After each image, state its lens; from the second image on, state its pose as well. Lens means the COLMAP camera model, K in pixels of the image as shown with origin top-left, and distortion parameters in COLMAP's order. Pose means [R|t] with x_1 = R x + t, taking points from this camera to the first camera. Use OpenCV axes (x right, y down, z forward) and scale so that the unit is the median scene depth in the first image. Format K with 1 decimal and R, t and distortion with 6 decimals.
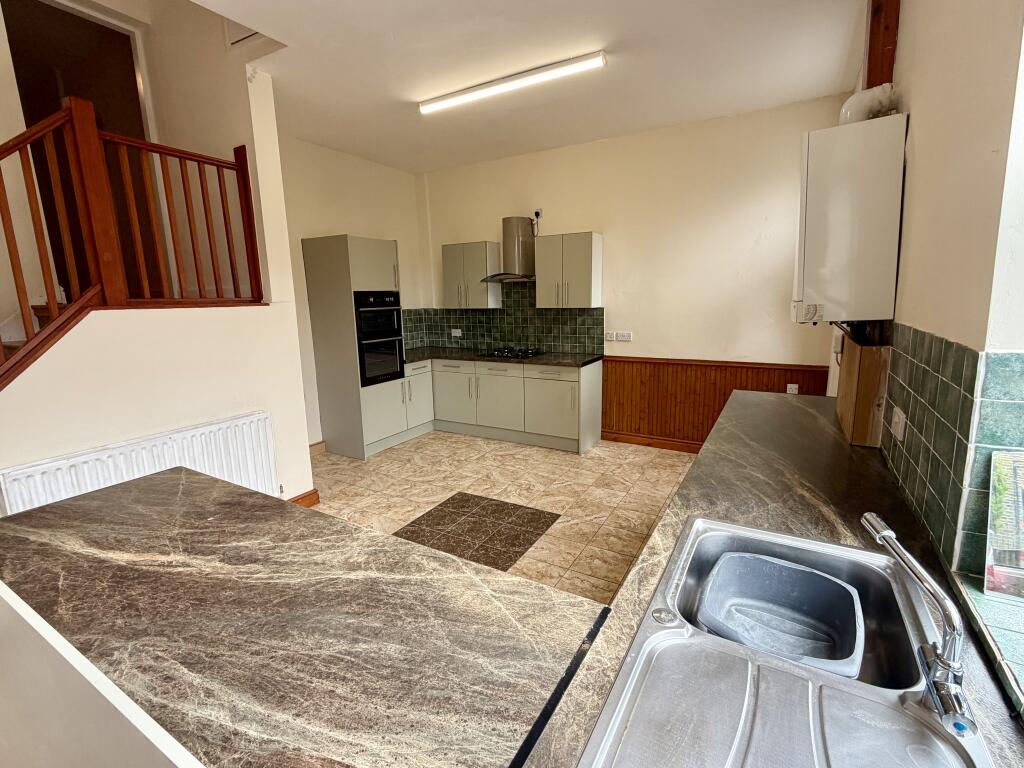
lens RADIAL K [[470.8, 0, 510.2], [0, 470.8, 381.3], [0, 0, 1]] dist [0.002739, -0.000454]
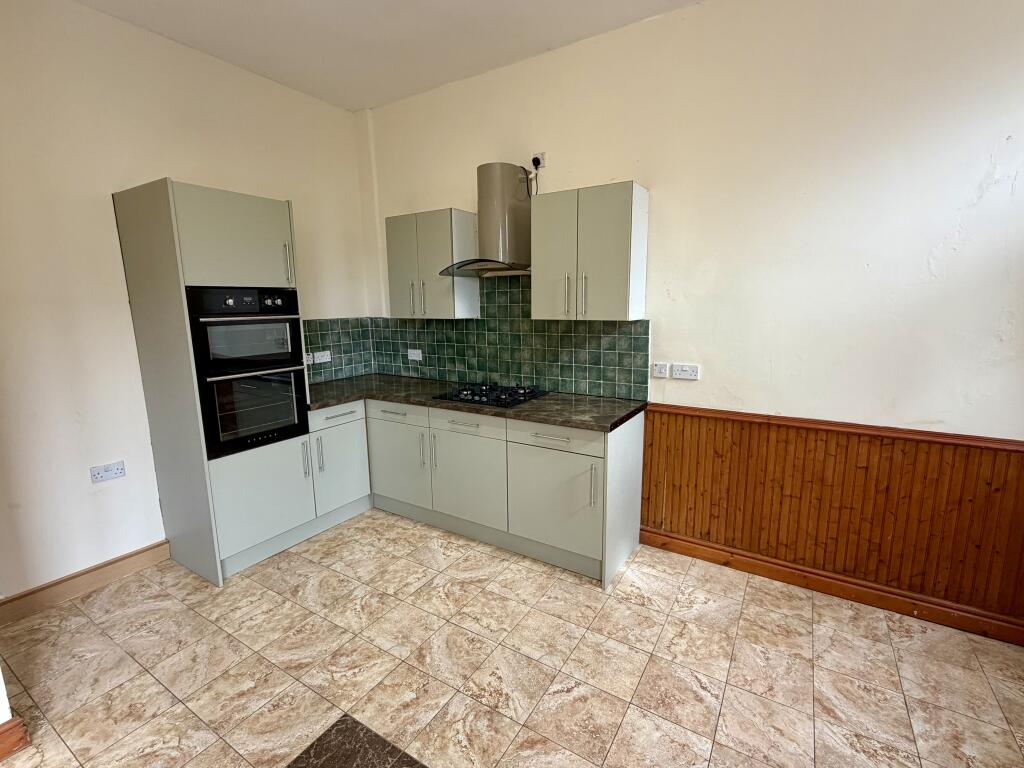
lens RADIAL K [[470.8, 0, 511.4], [0, 470.8, 382.4], [0, 0, 1]] dist [0.002739, -0.000454]
pose [[0.999177, 0.016092, -0.037235, 0.055614], [-0.016512, 0.999803, -0.011001, -0.074226], [0.037051, 0.011607, 0.999246, 0.435590]]
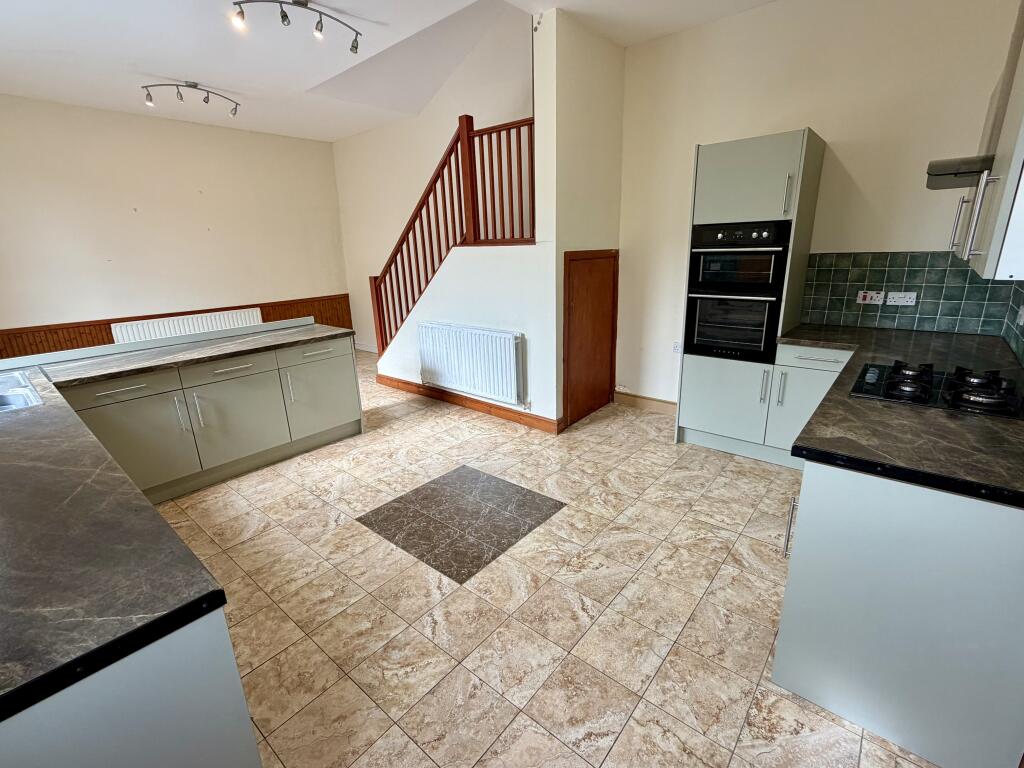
lens RADIAL K [[470.8, 0, 511.2], [0, 470.8, 382.4], [0, 0, 1]] dist [0.002739, -0.000454]
pose [[-0.180518, 0.302358, -0.935945, 0.450599], [-0.144964, 0.933007, 0.329369, -0.148426], [0.972830, 0.195135, -0.124593, 0.787301]]
